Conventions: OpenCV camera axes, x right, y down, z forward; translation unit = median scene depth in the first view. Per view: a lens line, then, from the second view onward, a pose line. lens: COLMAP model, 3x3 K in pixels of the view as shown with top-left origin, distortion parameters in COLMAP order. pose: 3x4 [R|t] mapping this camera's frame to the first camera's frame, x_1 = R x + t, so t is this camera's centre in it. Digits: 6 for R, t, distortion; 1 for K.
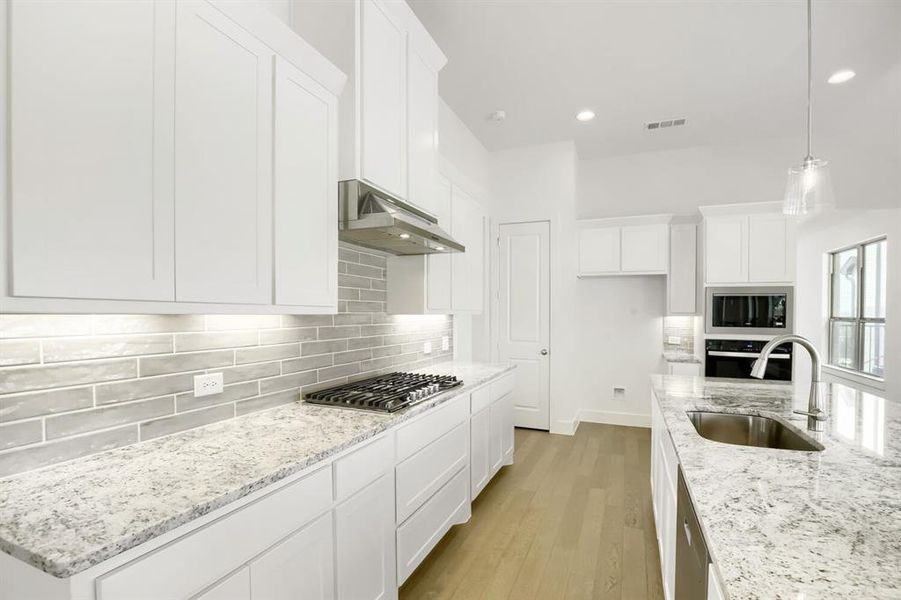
lens RADIAL K [[415.5, 0, 450.7], [0, 415.5, 315.6], [0, 0, 1]] dist [-0.012098, 0.003323]
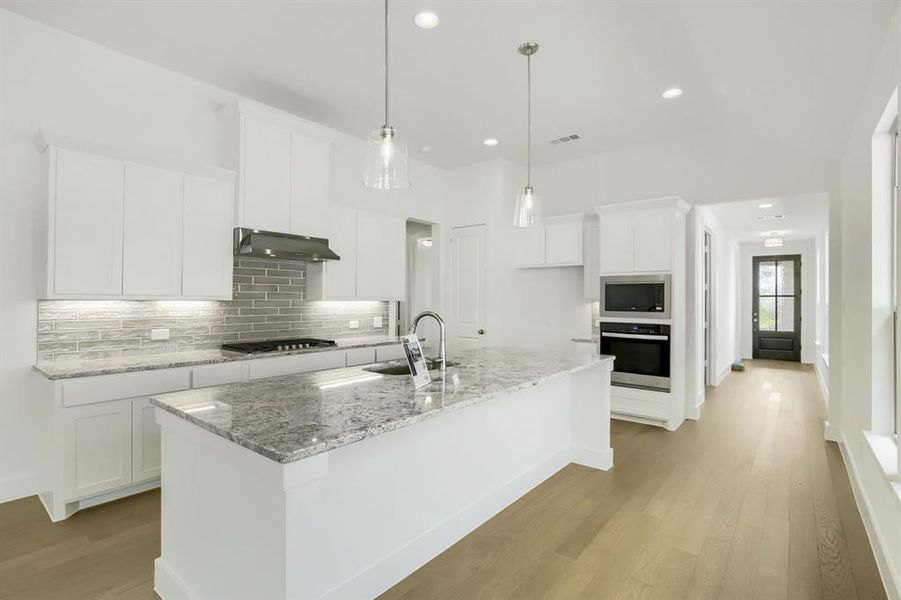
lens RADIAL K [[415.5, 0, 447.6], [0, 415.5, 297.0], [0, 0, 1]] dist [-0.012098, 0.003323]
pose [[0.958988, -0.005337, -0.283397, 0.786753], [0.001302, 0.999895, -0.014425, 0.005923], [0.283444, 0.013465, 0.958894, -0.329578]]
